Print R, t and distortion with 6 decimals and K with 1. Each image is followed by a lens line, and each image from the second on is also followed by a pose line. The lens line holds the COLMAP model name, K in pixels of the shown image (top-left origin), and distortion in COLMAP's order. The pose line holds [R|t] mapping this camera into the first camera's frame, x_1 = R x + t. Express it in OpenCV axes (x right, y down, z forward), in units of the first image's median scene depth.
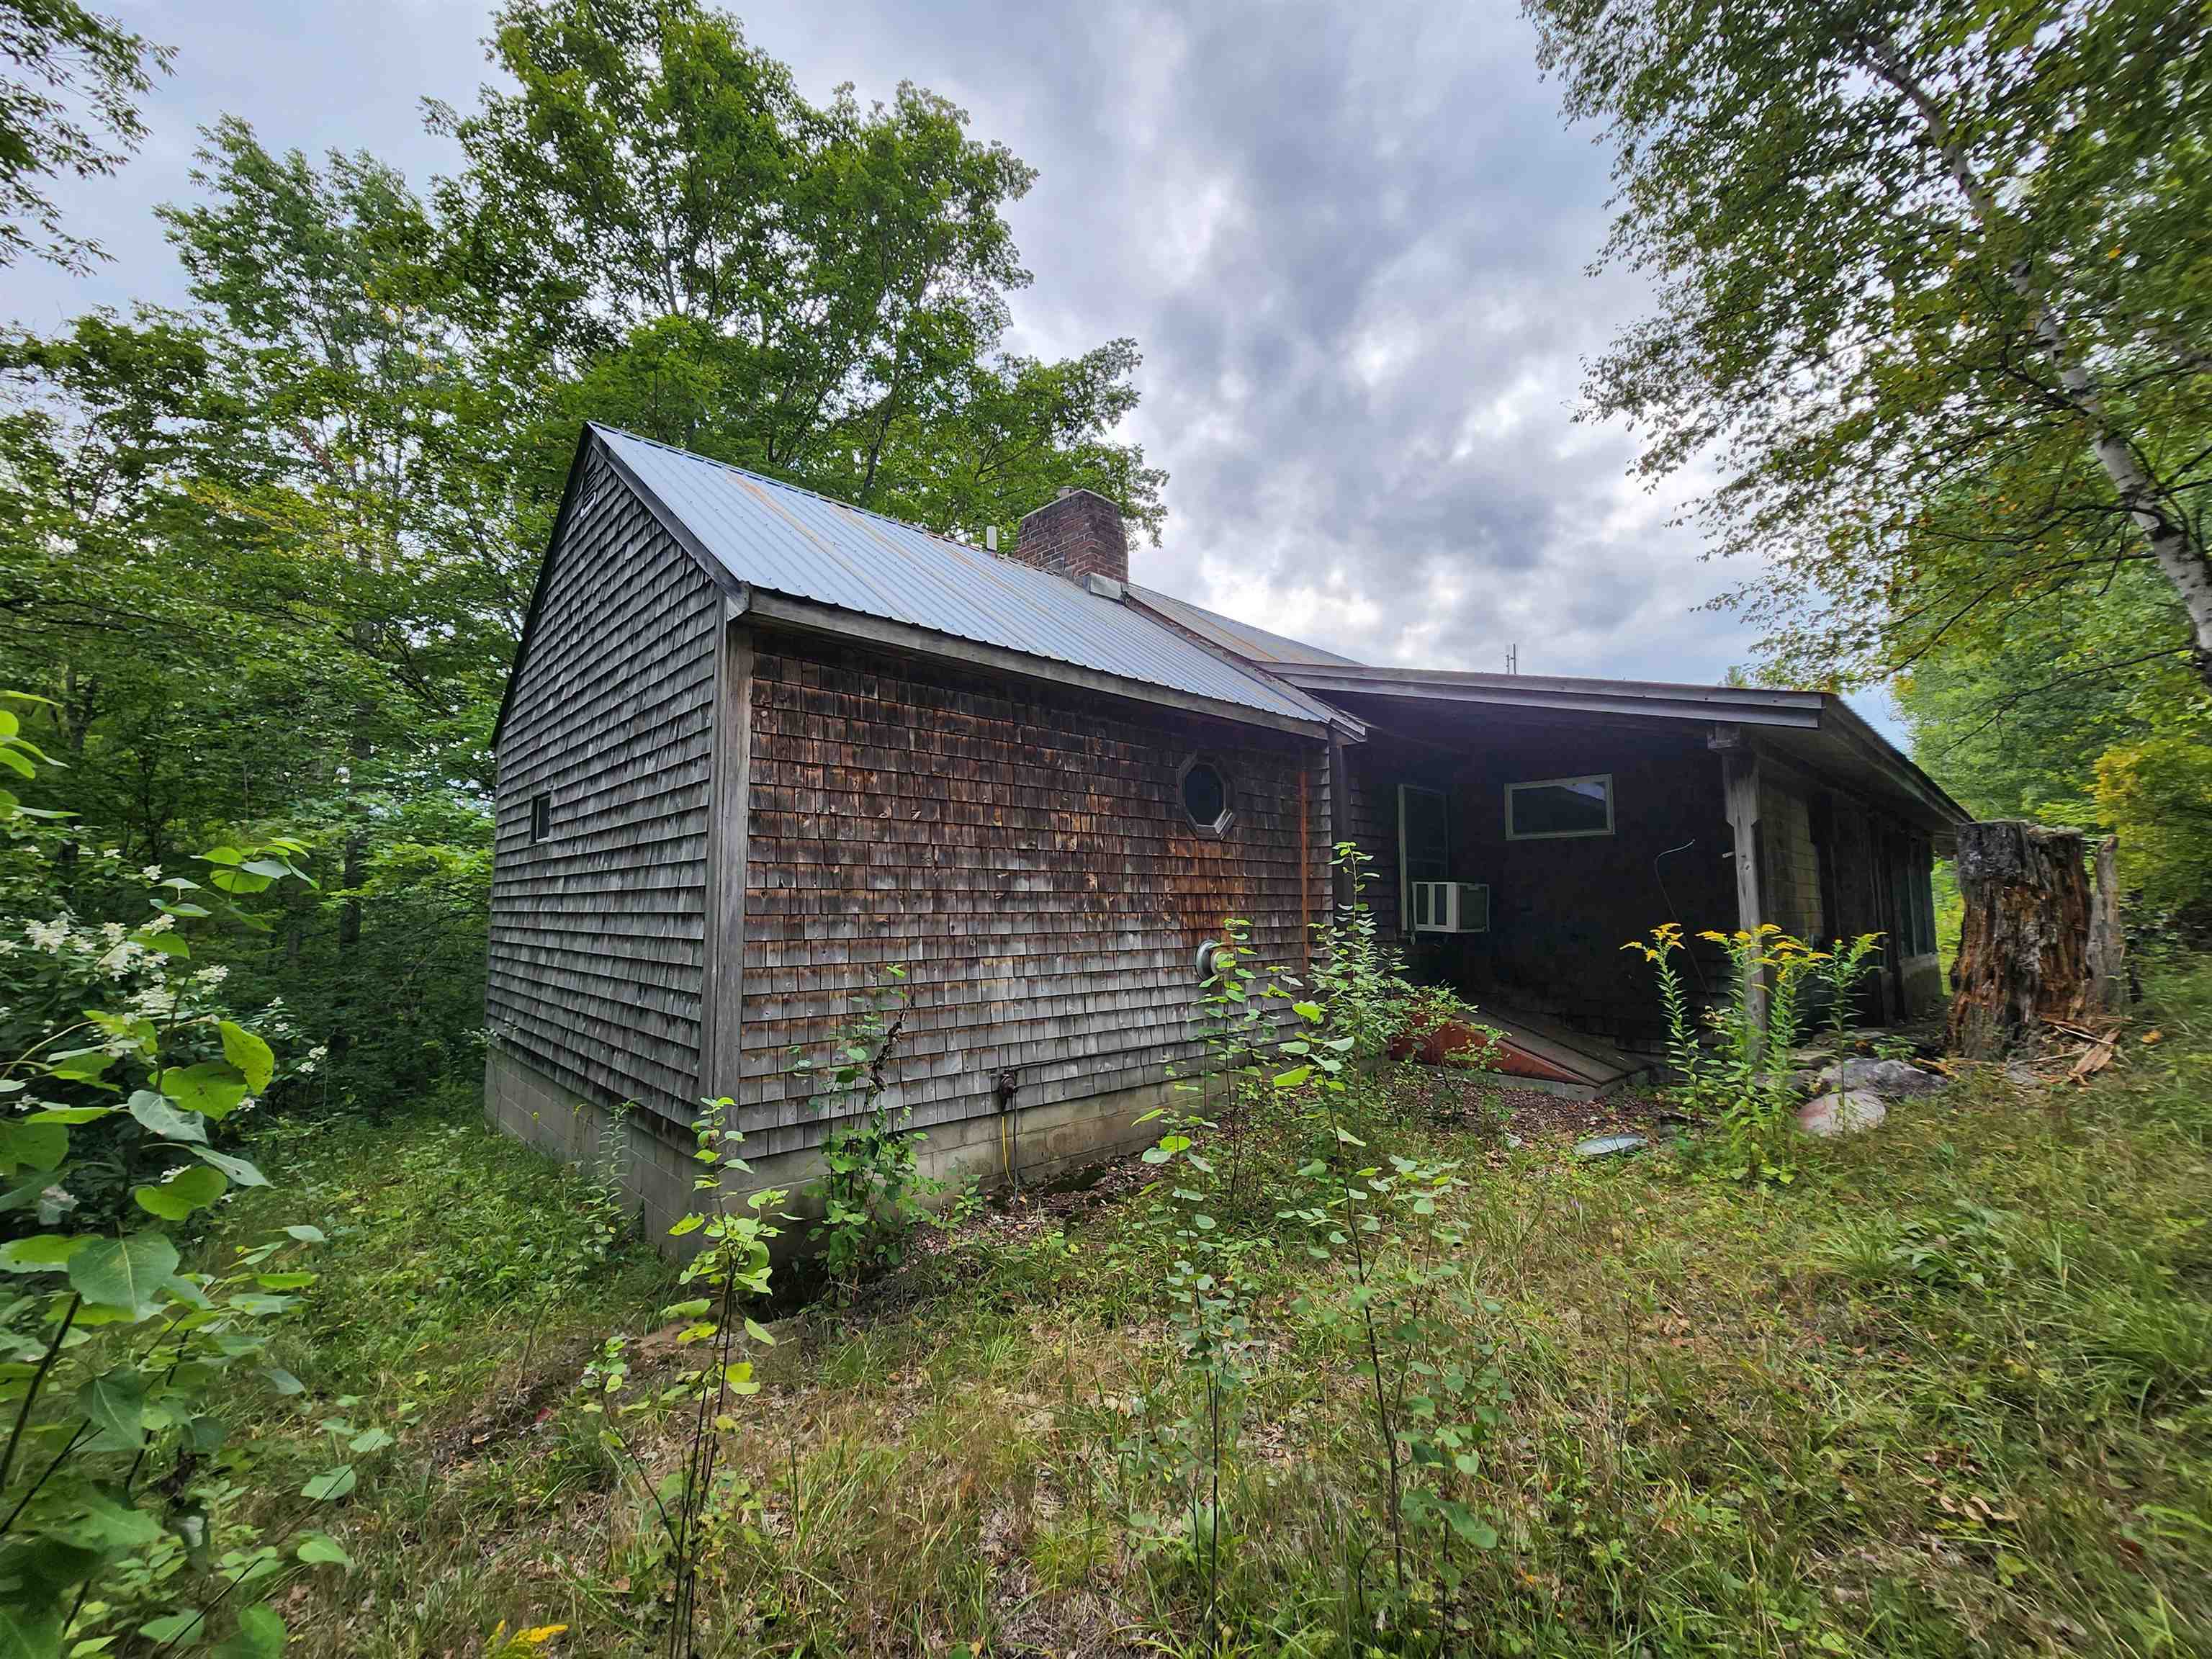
lens RADIAL K [[909.0, 0, 1091.8], [0, 909.0, 829.3], [0, 0, 1]] dist [-0.001150, 0.000561]
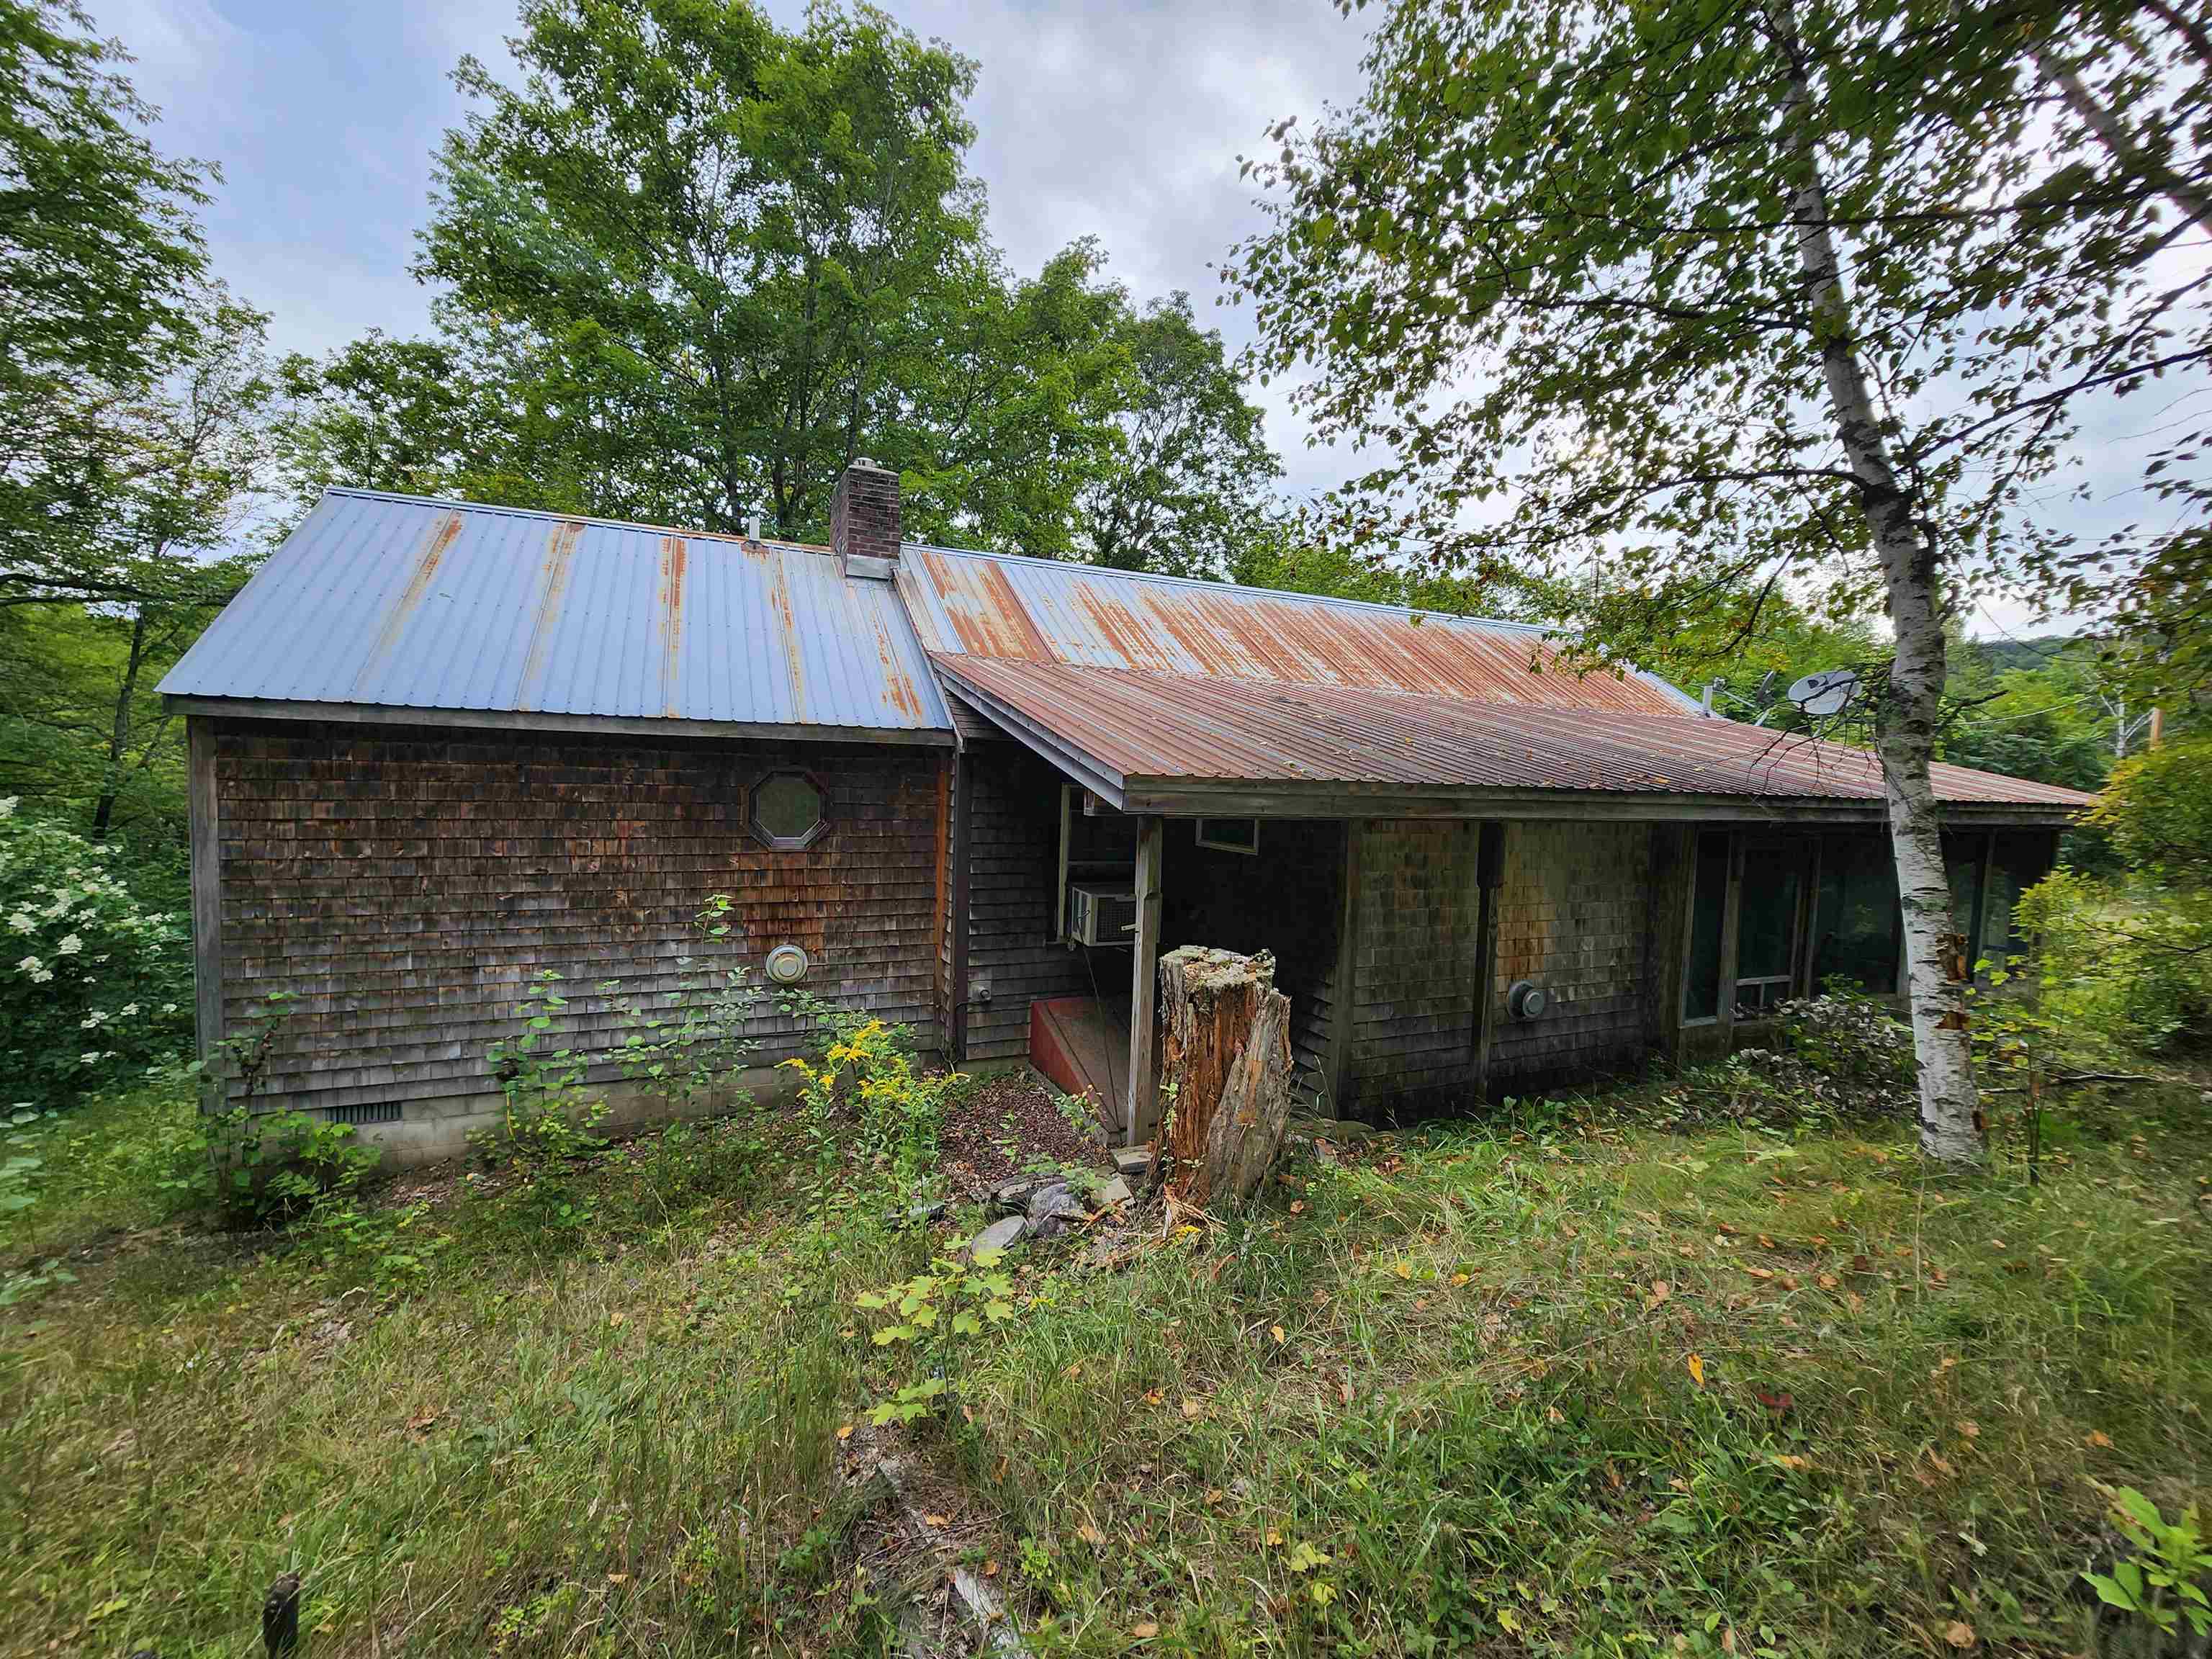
lens RADIAL K [[909.0, 0, 1096.4], [0, 909.0, 829.4], [0, 0, 1]] dist [-0.001150, 0.000561]
pose [[0.943335, 0.047230, -0.328463, 0.941129], [0.000481, 0.989624, 0.143681, -0.192107], [0.331841, -0.135697, 0.933524, 0.157085]]
